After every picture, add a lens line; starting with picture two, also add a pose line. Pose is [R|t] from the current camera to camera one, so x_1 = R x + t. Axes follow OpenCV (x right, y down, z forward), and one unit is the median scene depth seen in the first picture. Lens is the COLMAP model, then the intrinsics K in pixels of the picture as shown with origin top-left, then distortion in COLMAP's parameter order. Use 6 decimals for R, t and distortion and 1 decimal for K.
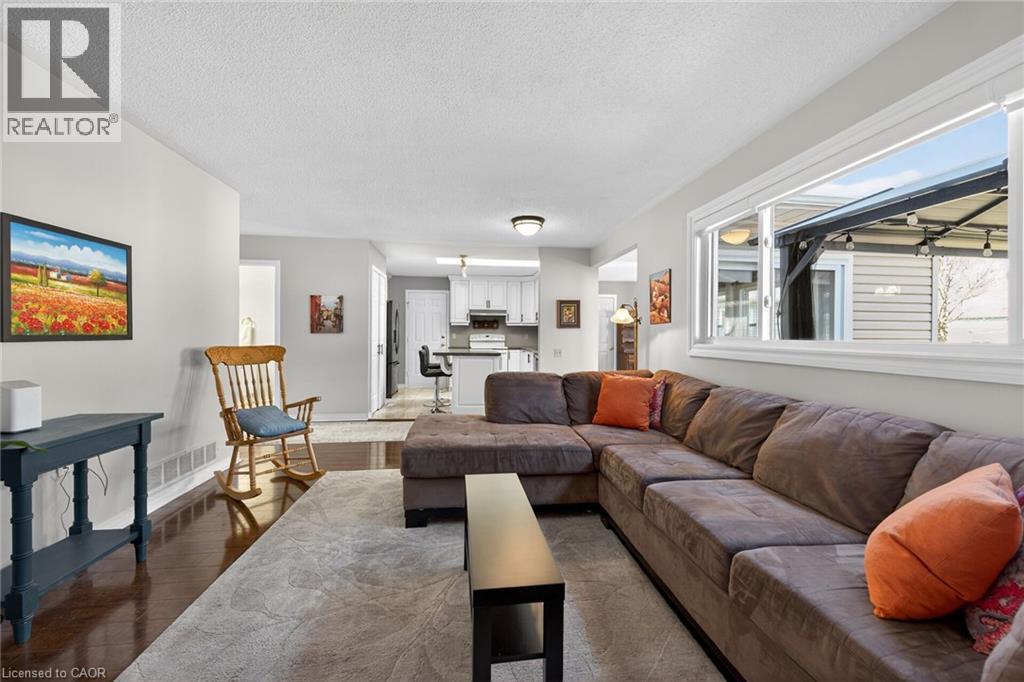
lens RADIAL K [[394.9, 0, 516.5], [0, 394.9, 335.9], [0, 0, 1]] dist [0.000663, -0.000062]
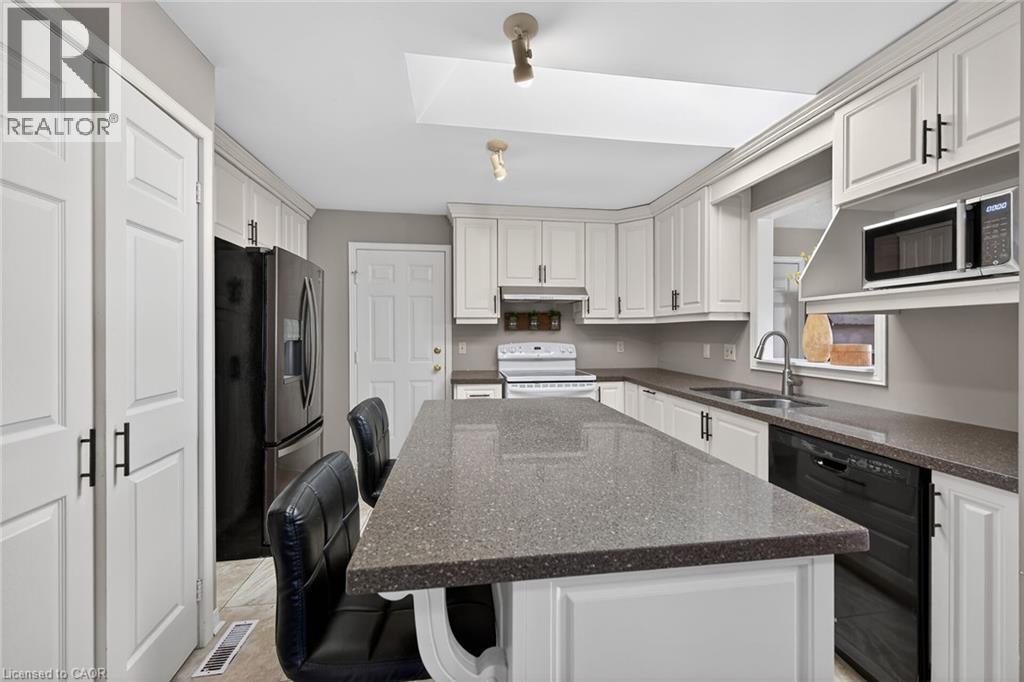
lens RADIAL K [[402.4, 0, 516.7], [0, 402.4, 334.9], [0, 0, 1]] dist [-0.000941, -0.000151]
pose [[0.999920, -0.009850, 0.007972, -0.198802], [0.009828, 0.999948, 0.002805, -0.030243], [-0.007999, -0.002727, 0.999964, 1.080000]]
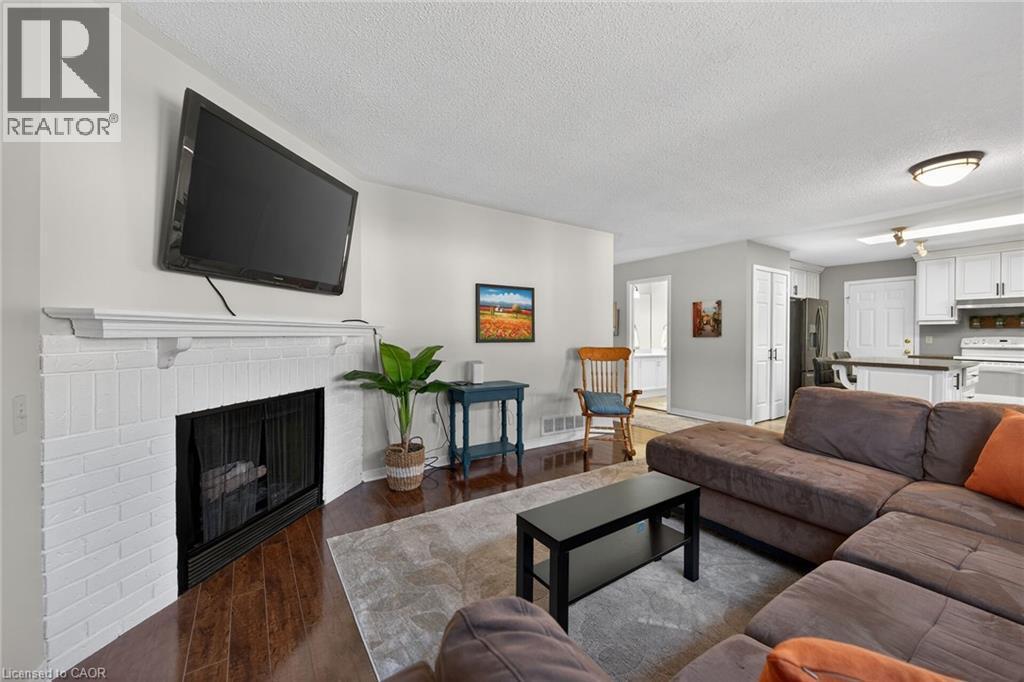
lens RADIAL K [[402.4, 0, 516.7], [0, 402.4, 334.9], [0, 0, 1]] dist [-0.000941, -0.000151]
pose [[0.440853, -0.006269, -0.897557, 0.305686], [-0.001891, 0.999967, -0.007913, -0.003674], [0.897577, 0.005186, 0.440826, 0.079462]]
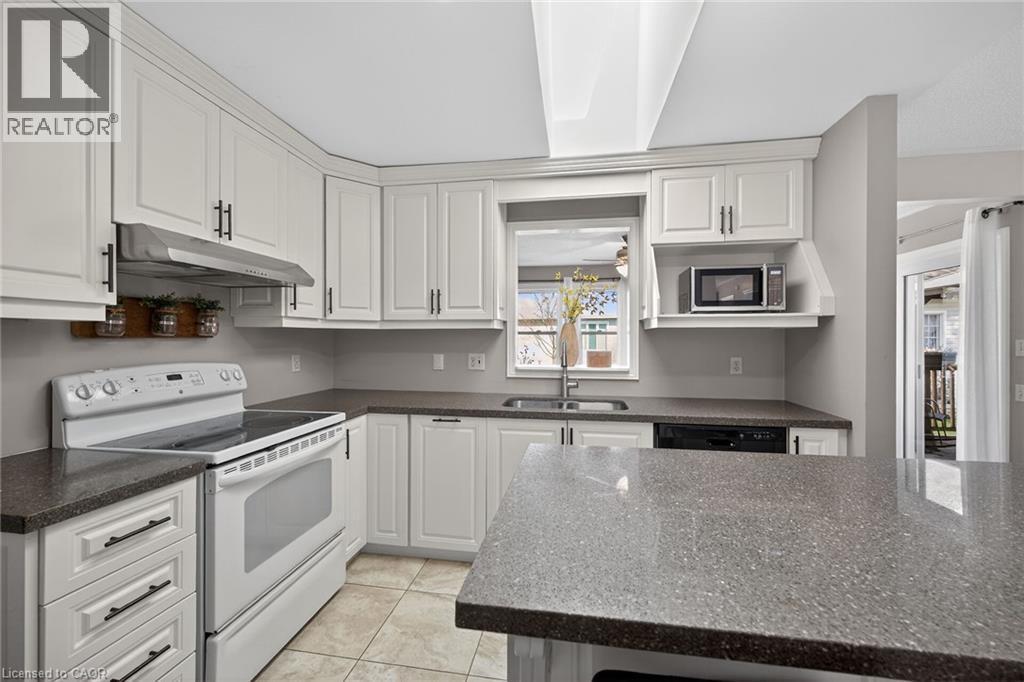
lens RADIAL K [[402.4, 0, 516.7], [0, 402.4, 334.9], [0, 0, 1]] dist [-0.000941, -0.000151]
pose [[0.290891, -0.003462, 0.956750, -0.436376], [0.003800, 0.999990, 0.002463, -0.040278], [-0.956749, 0.002919, 0.290901, 1.524045]]
